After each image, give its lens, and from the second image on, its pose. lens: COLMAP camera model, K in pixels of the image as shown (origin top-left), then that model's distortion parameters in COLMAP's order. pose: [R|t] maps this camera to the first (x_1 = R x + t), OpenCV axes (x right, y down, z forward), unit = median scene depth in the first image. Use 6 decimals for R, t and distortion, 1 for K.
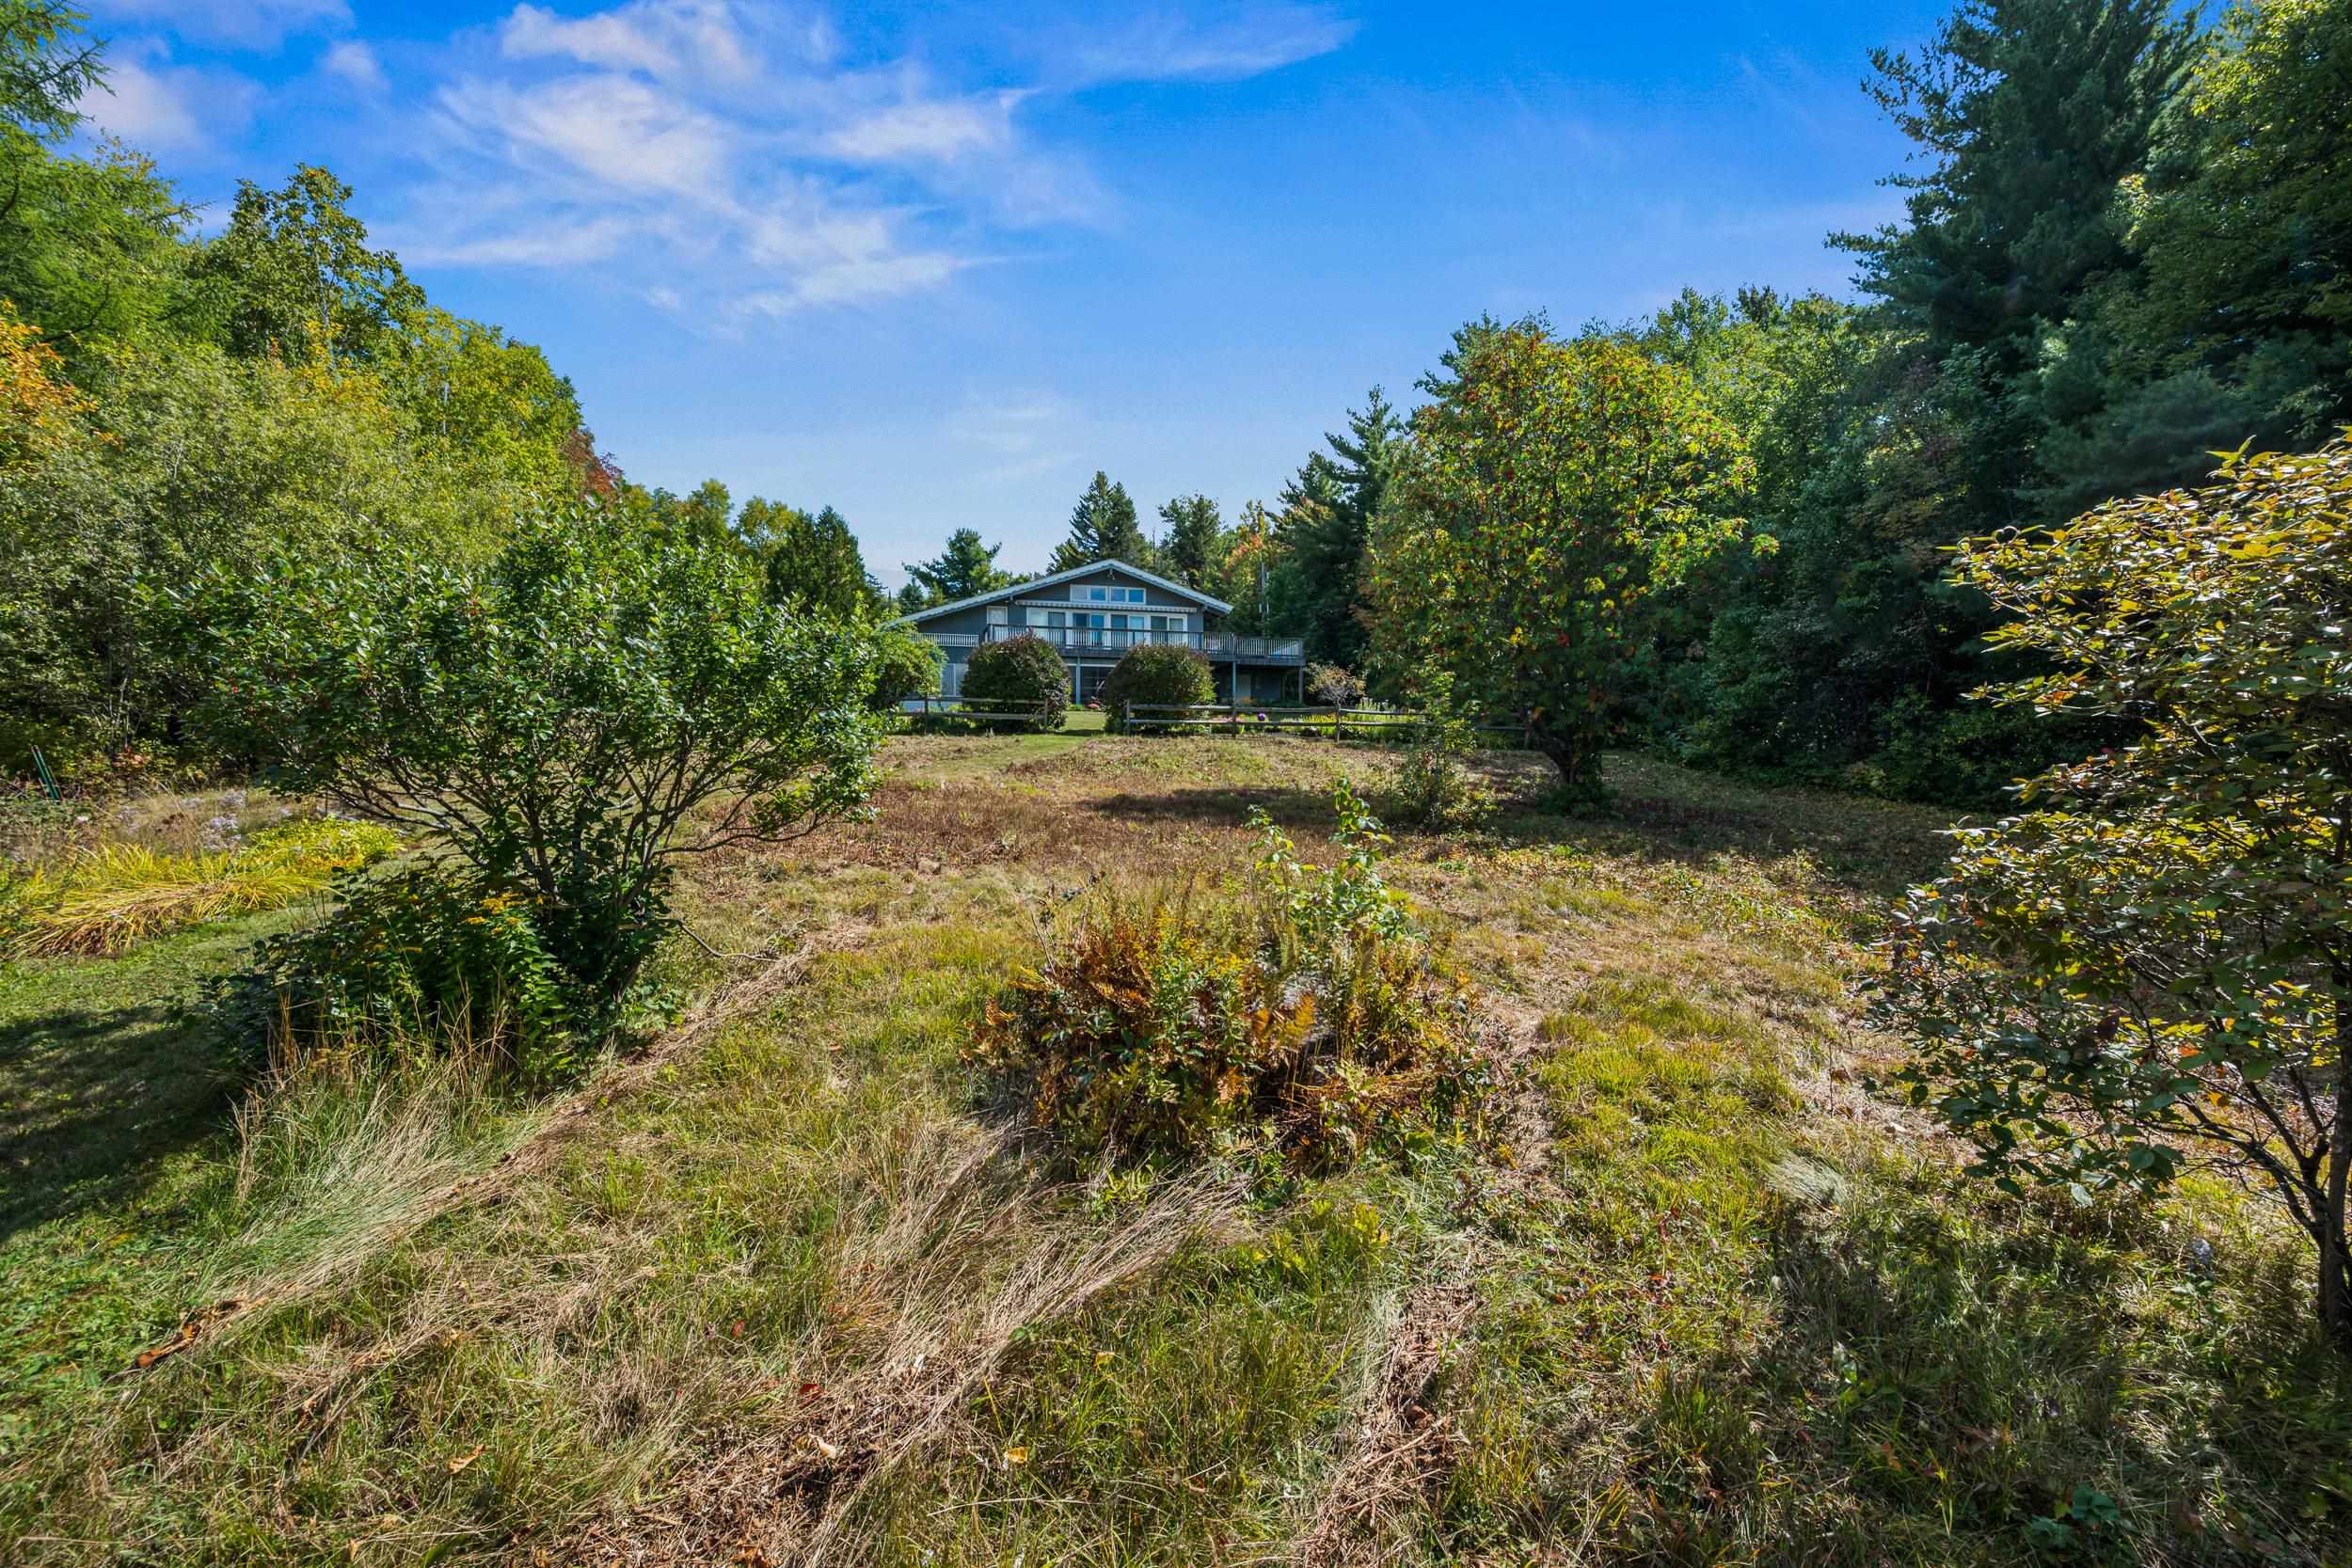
lens RADIAL K [[940.1, 0, 1175.8], [0, 940.1, 780.9], [0, 0, 1]] dist [-0.002396, 0.000914]
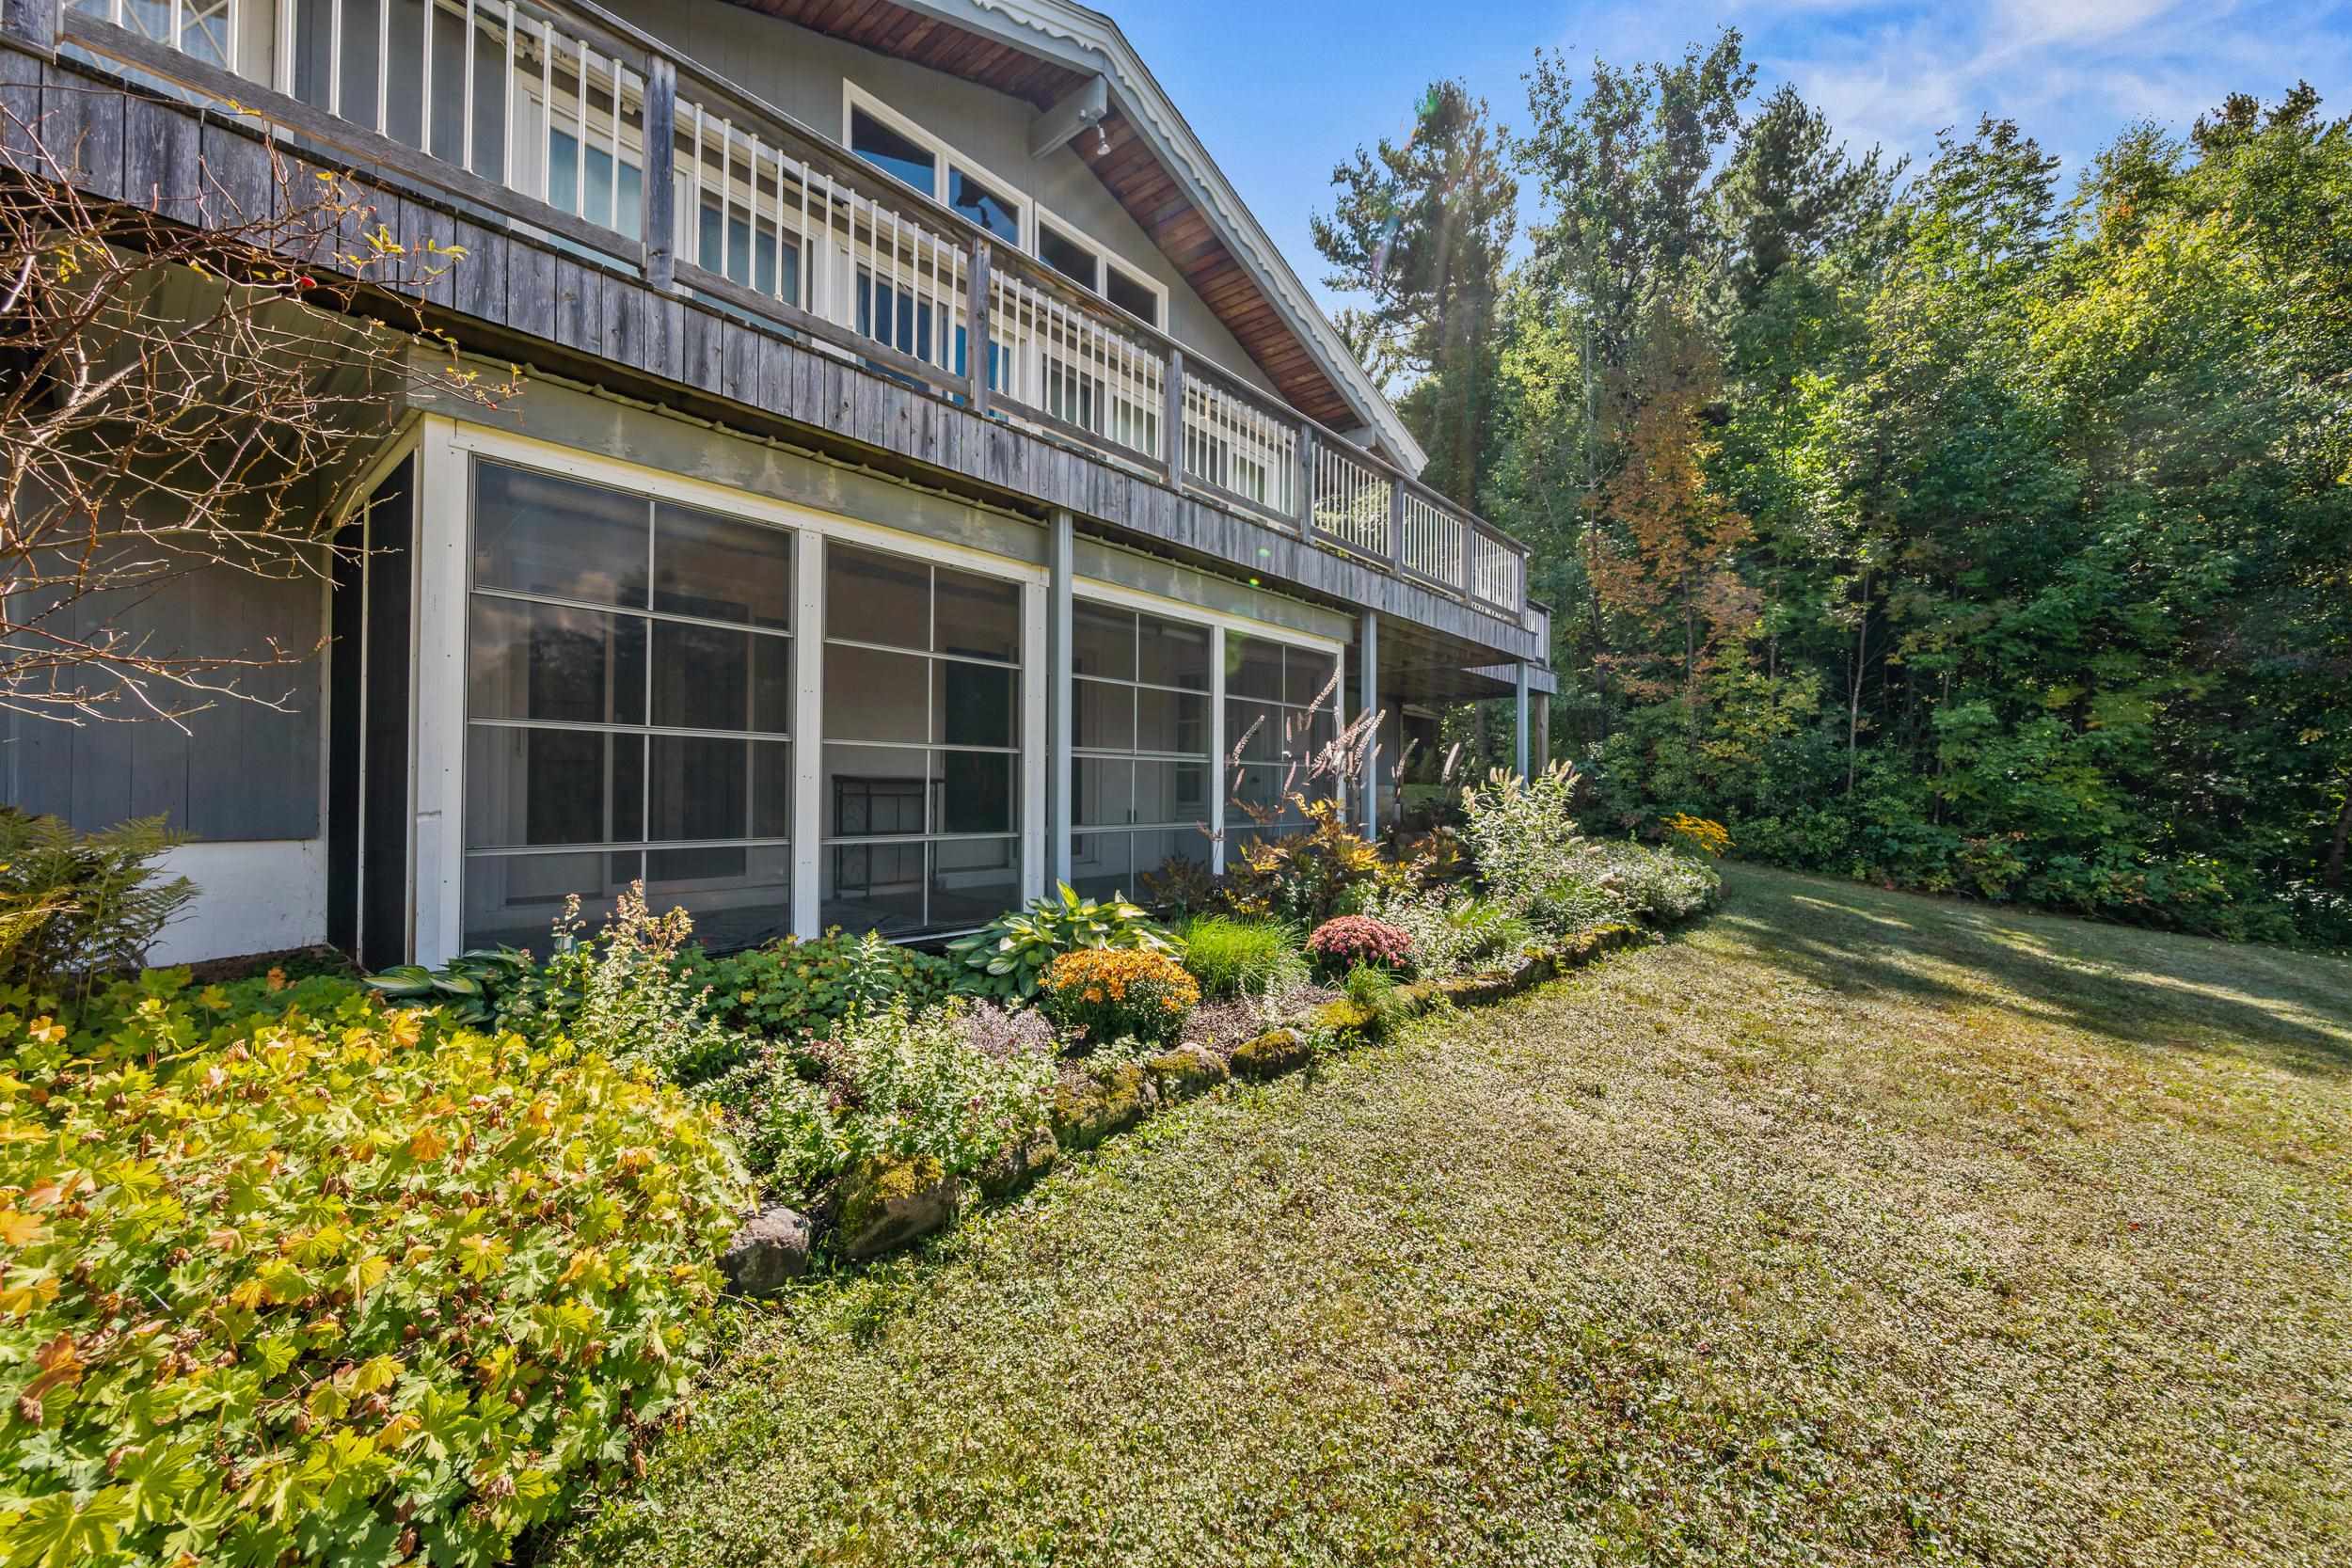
lens RADIAL K [[940.1, 0, 1184.7], [0, 940.1, 779.5], [0, 0, 1]] dist [-0.002396, 0.000914]
pose [[0.811310, 0.012213, 0.584489, -0.148362], [0.009425, 0.999379, -0.033965, -0.078368], [-0.584540, 0.033065, 0.810691, 0.782960]]
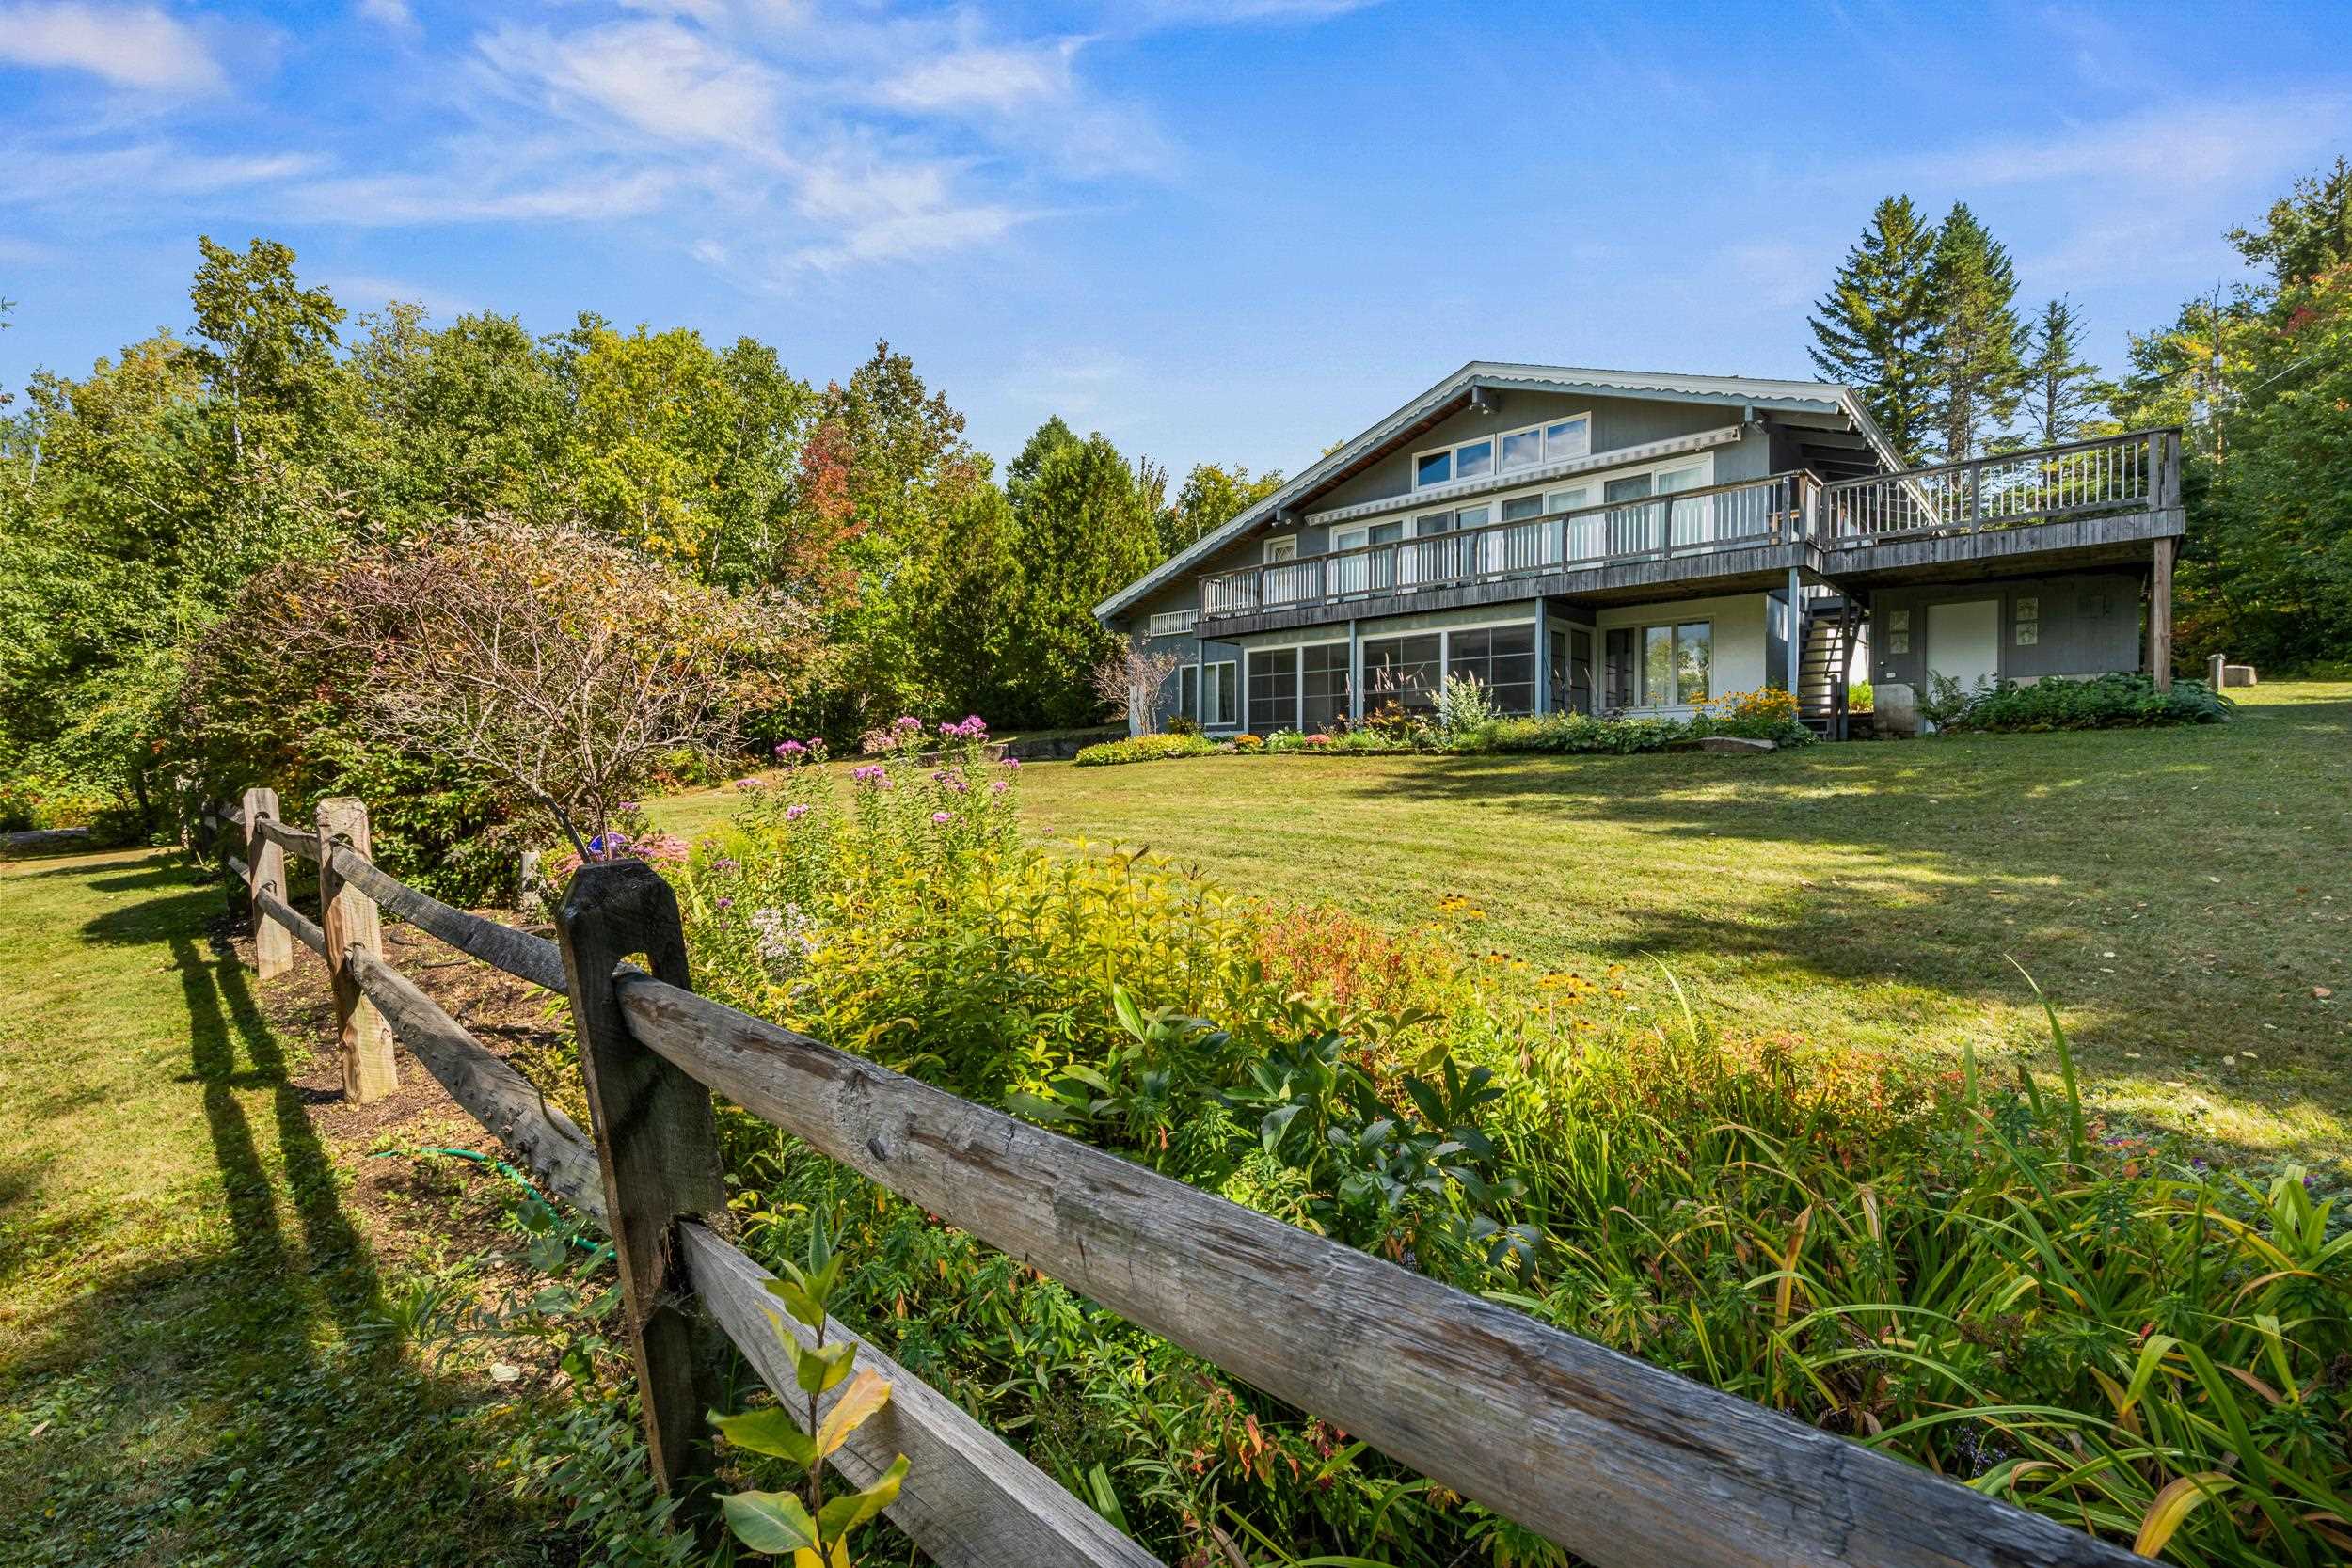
lens RADIAL K [[1030.4, 0, 1181.9], [0, 1030.4, 779.9], [0, 0, 1]] dist [-0.001602, 0.000494]
pose [[0.538238, 0.003609, -0.842785, 0.221675], [-0.012181, 0.999920, -0.003497, -0.048333], [0.842705, 0.012148, 0.538239, 0.603453]]
